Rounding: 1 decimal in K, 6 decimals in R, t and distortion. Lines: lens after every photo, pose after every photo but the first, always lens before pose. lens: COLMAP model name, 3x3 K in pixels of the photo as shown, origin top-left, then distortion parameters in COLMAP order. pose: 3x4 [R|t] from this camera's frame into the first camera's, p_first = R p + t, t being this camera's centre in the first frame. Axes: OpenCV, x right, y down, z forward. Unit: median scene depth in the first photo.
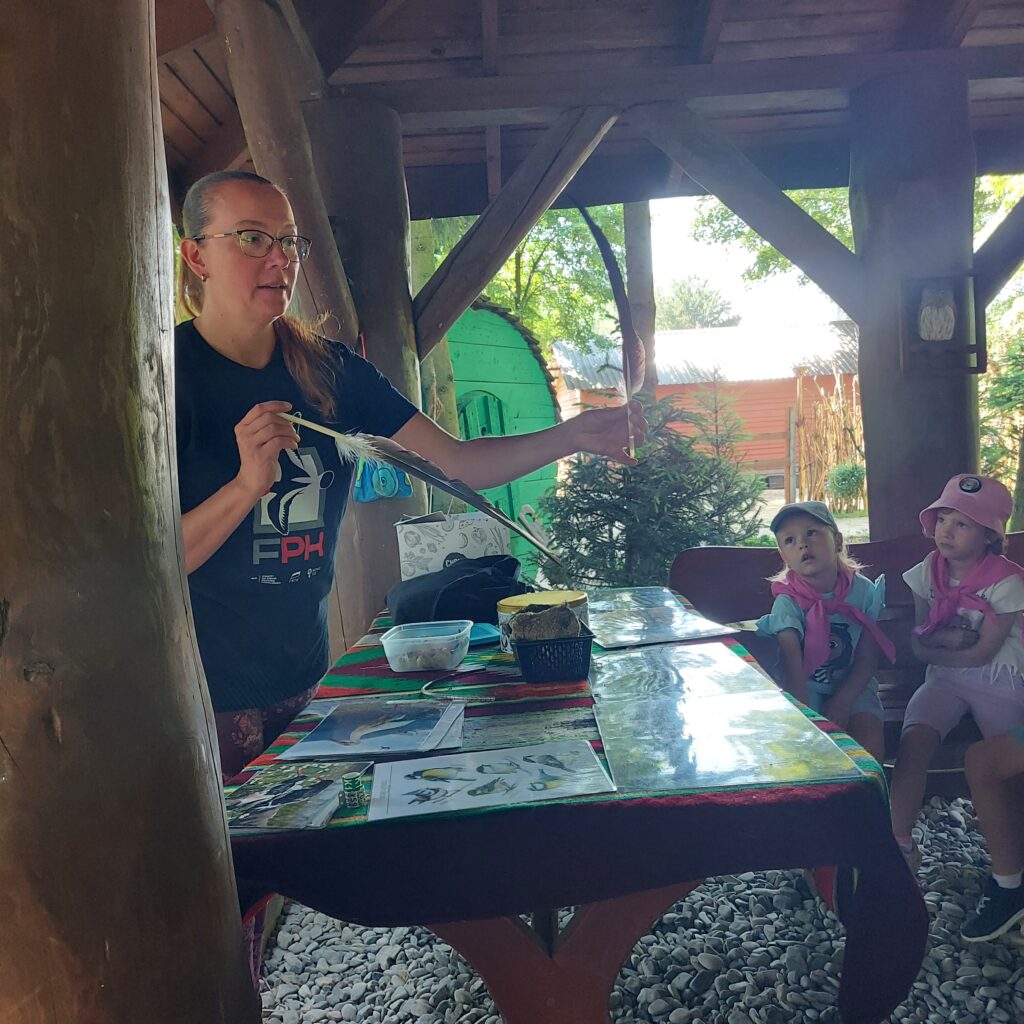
lens RADIAL K [[993.8, 0, 499.1], [0, 993.8, 526.2], [0, 0, 1]] dist [0.076576, -0.103054]
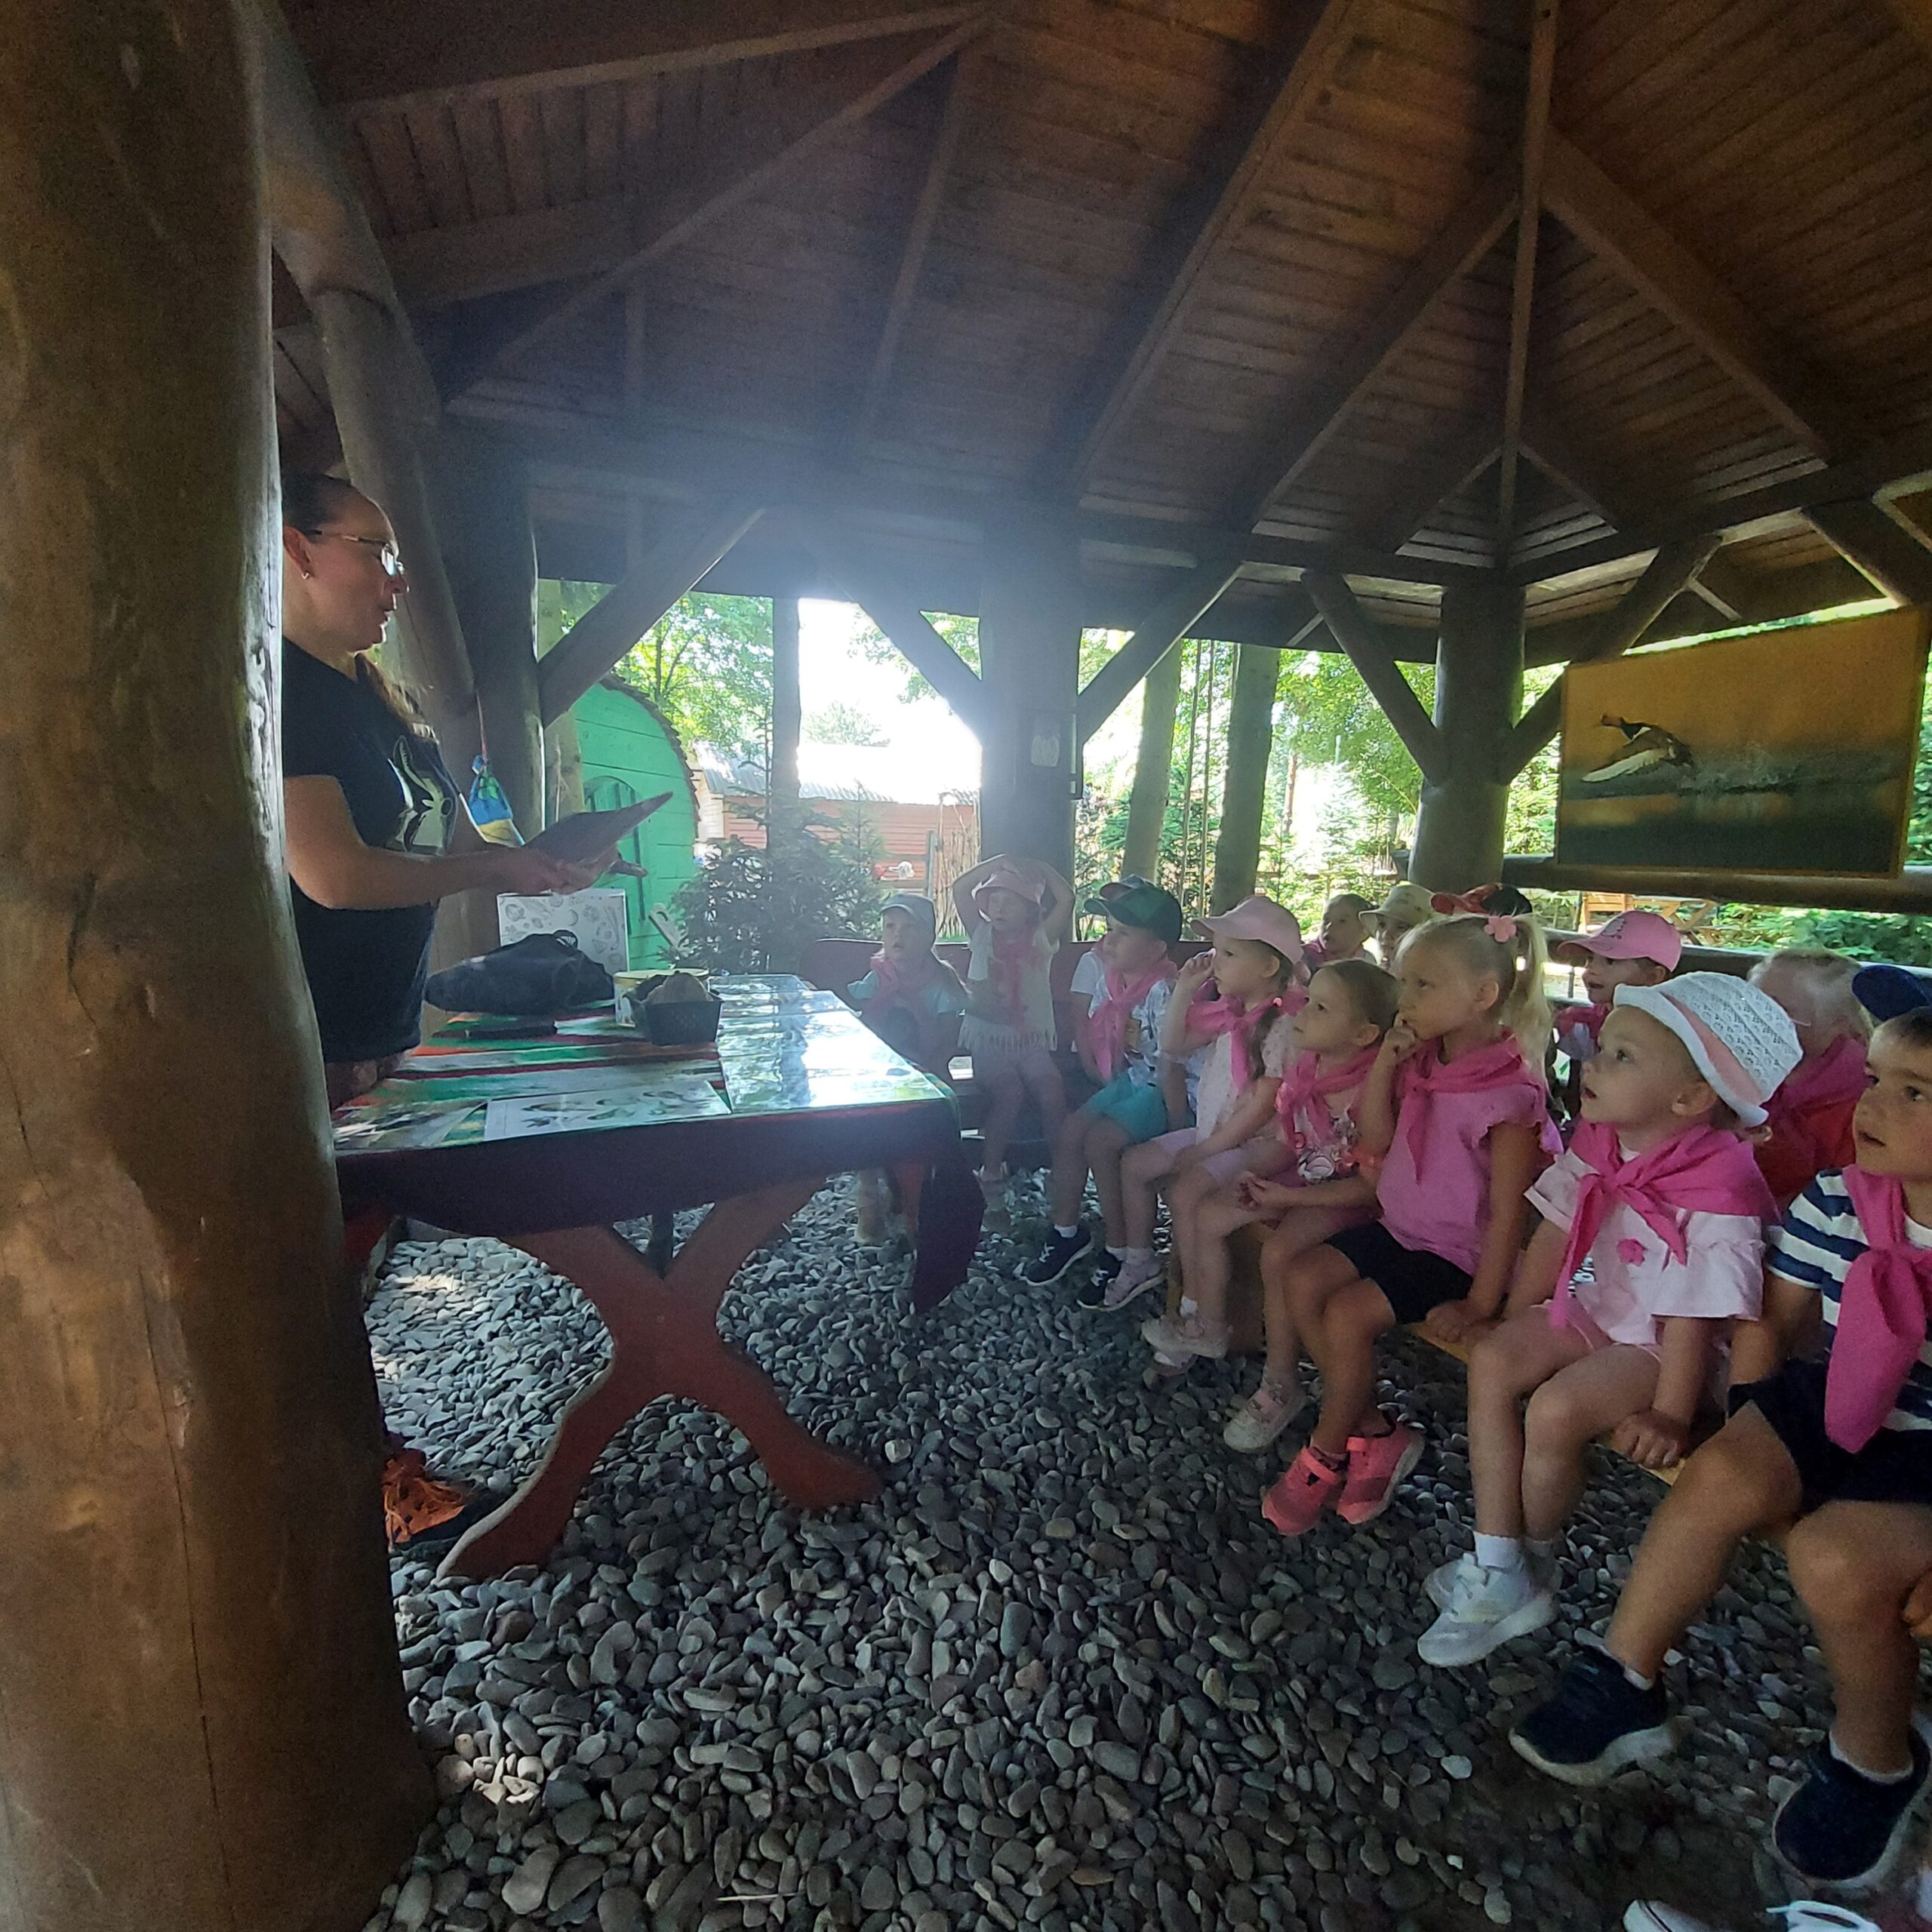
lens RADIAL K [[1011.5, 0, 985.3], [0, 1011.5, 994.3], [0, 0, 1]] dist [0.030245, -0.020414]
pose [[0.941942, 0.034791, 0.333968, 0.001415], [-0.050460, 0.997989, 0.038356, 0.037765], [-0.331962, -0.052981, 0.941804, -0.082294]]
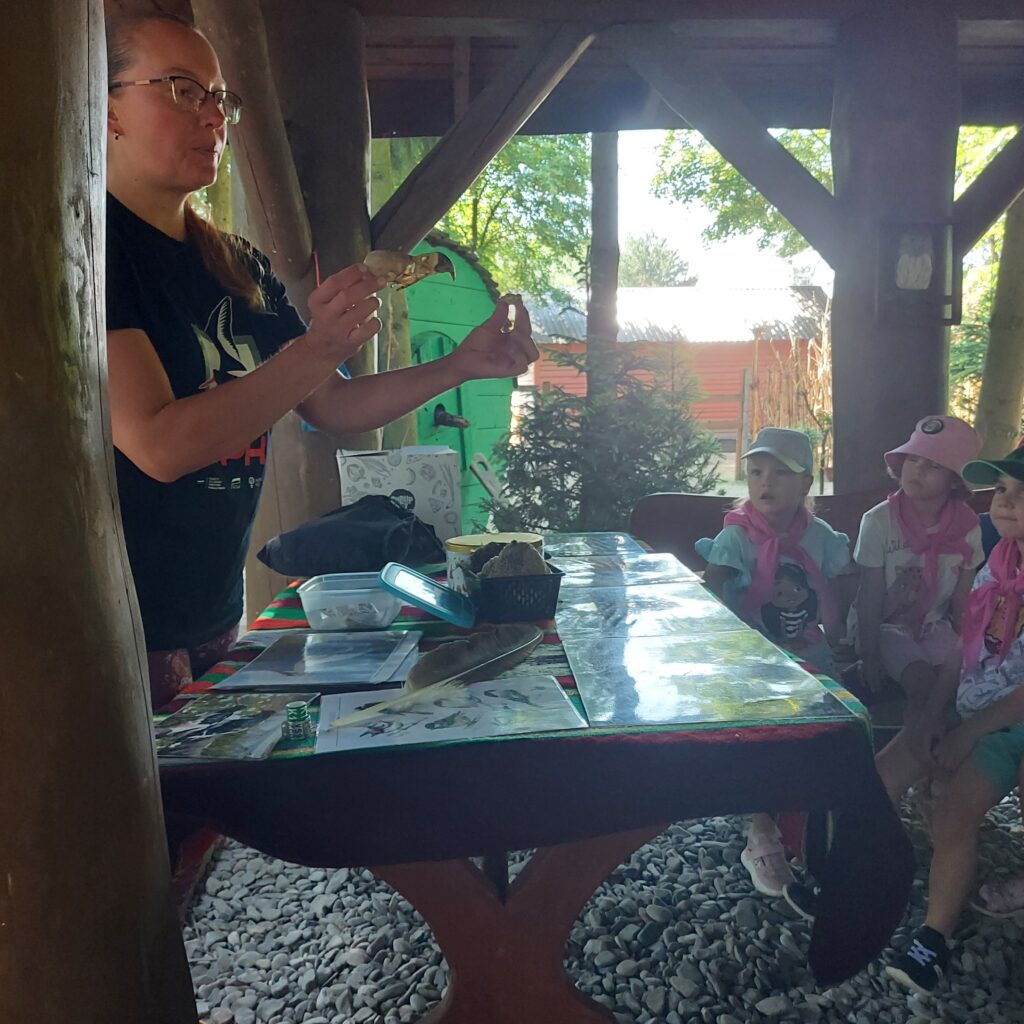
lens RADIAL K [[1006.6, 0, 505.4], [0, 1006.6, 522.4], [0, 0, 1]] dist [0.079805, -0.119549]
pose [[0.997479, 0.036562, 0.060813, -0.010892], [-0.038943, 0.998502, 0.038436, 0.022069], [-0.059316, -0.040707, 0.997409, 0.041525]]
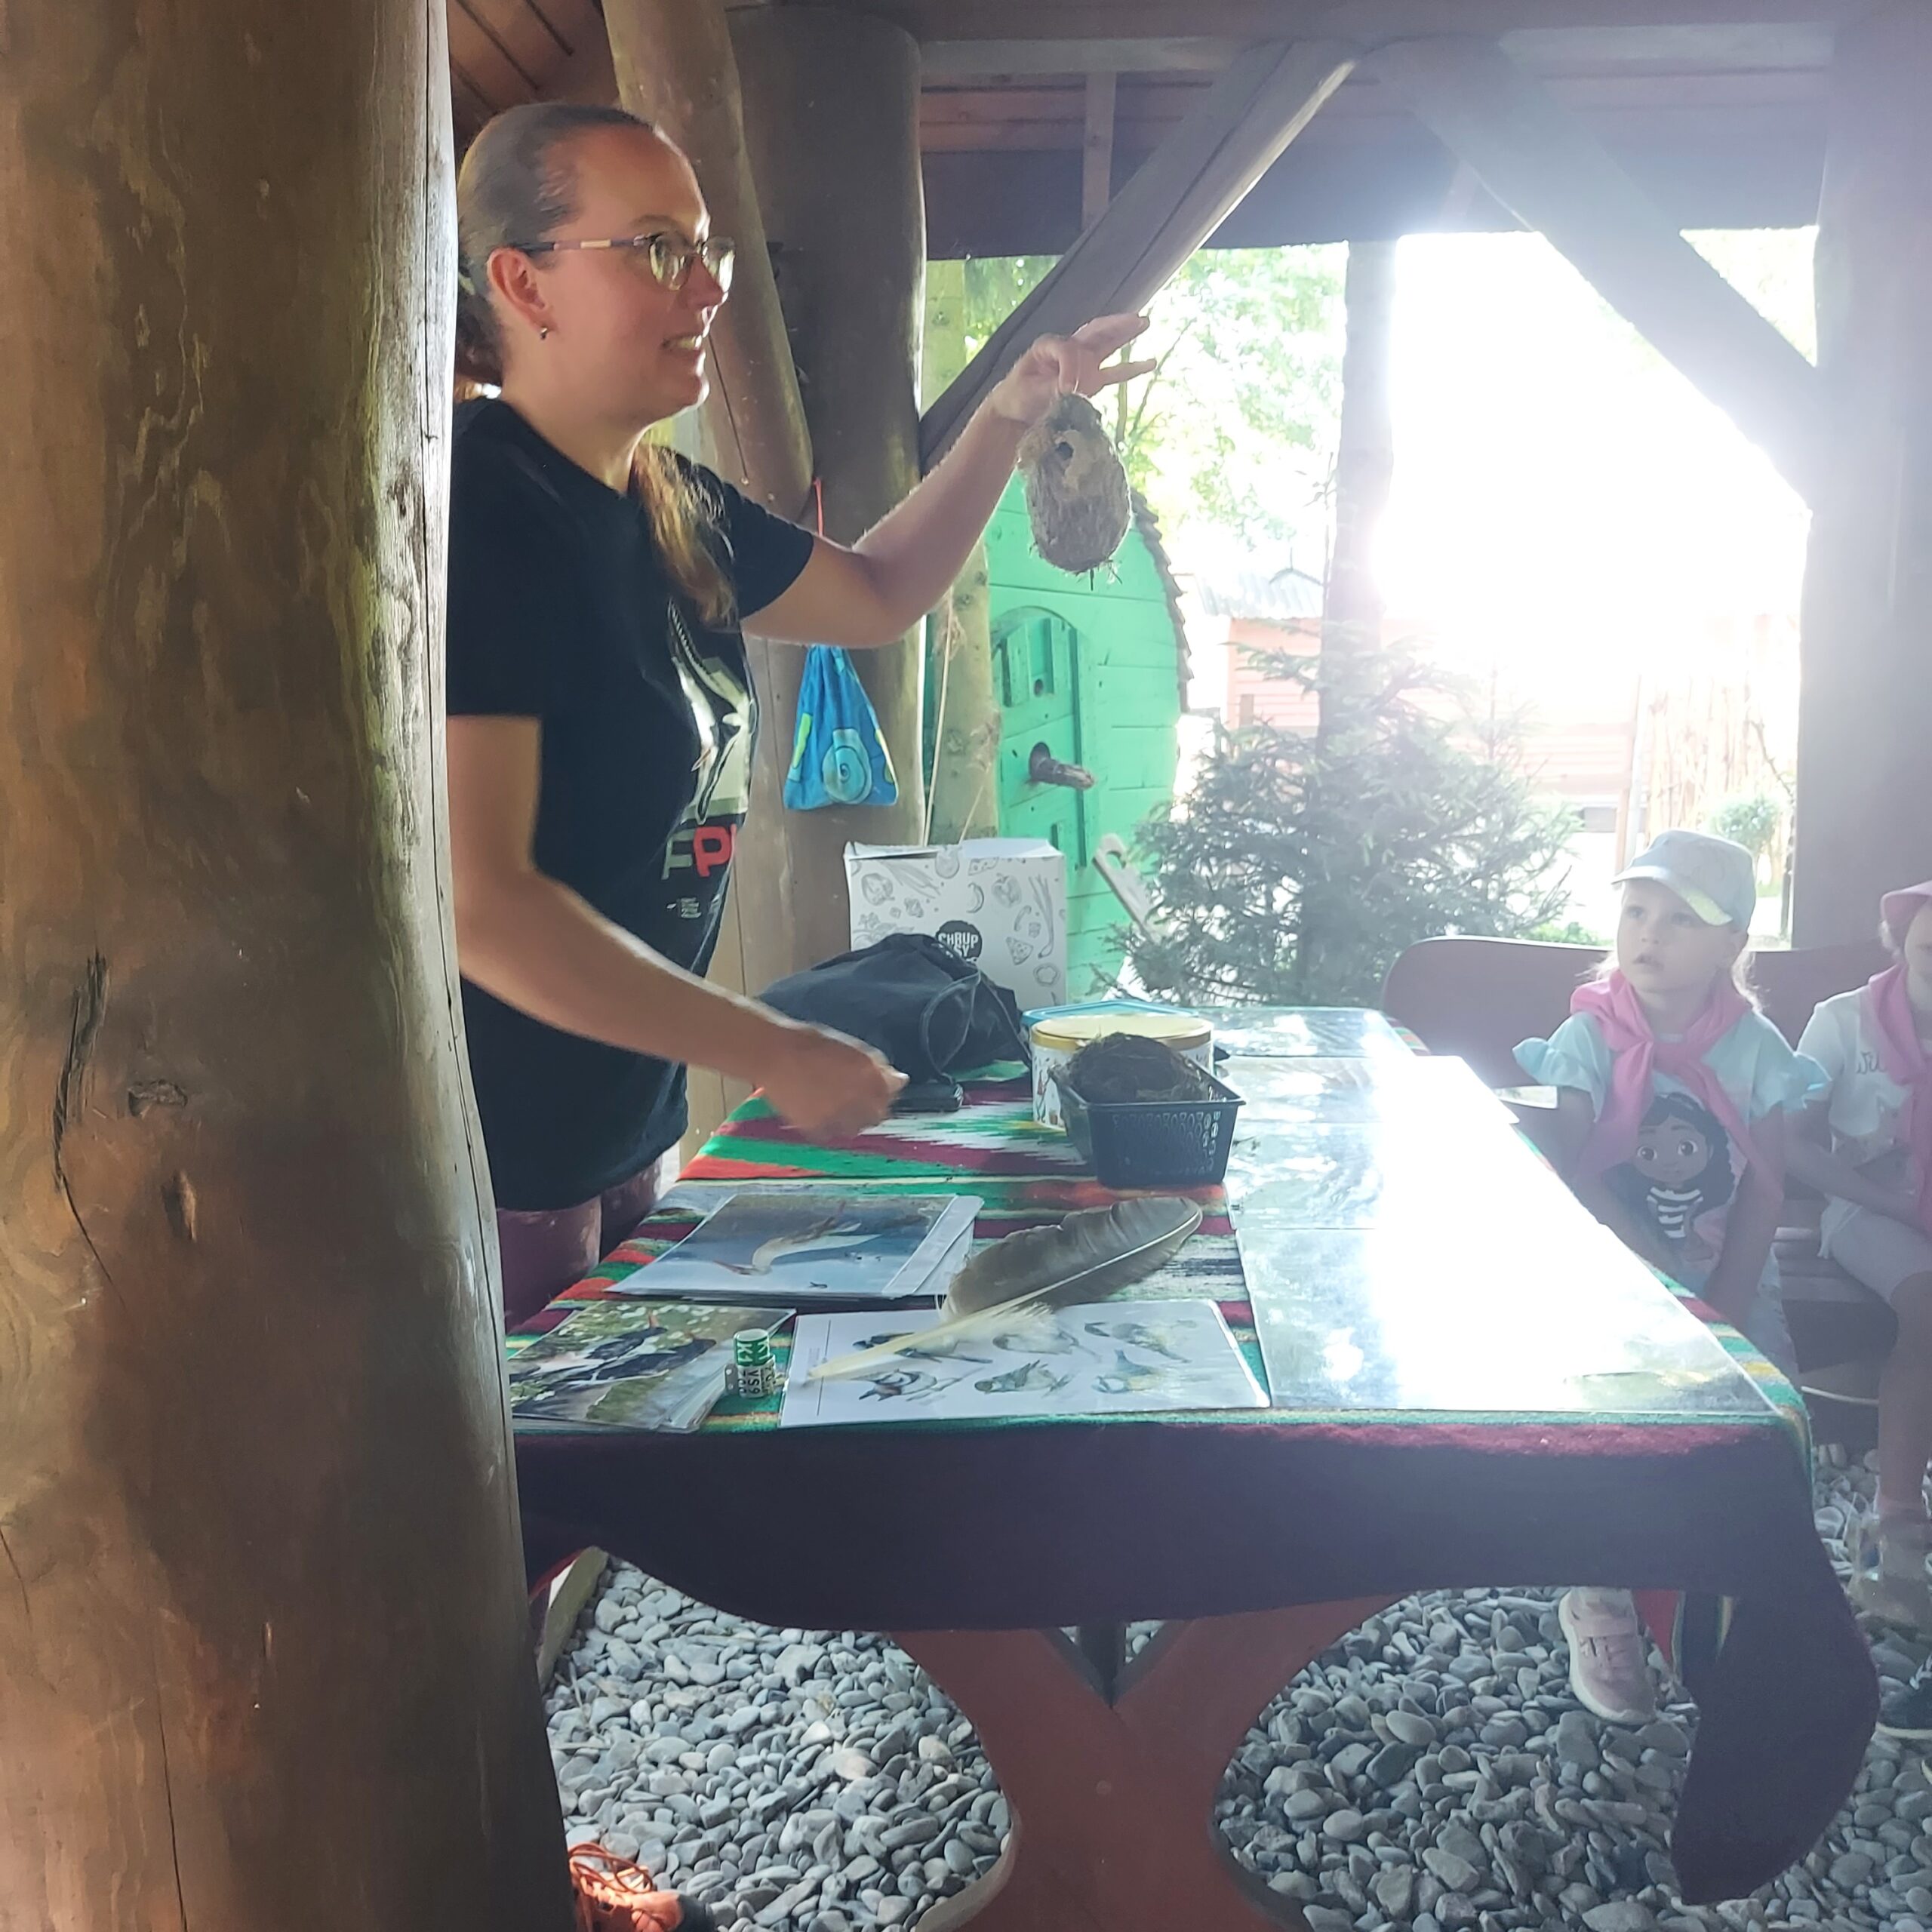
lens RADIAL K [[1882.7, 0, 946.4], [0, 1882.7, 992.7], [0, 0, 1]] dist [0.070572, -0.090149]
pose [[0.996391, 0.067147, -0.051922, -0.004421], [-0.063588, 0.995698, 0.067393, 0.000082], [0.056224, -0.063848, 0.996375, 0.022363]]
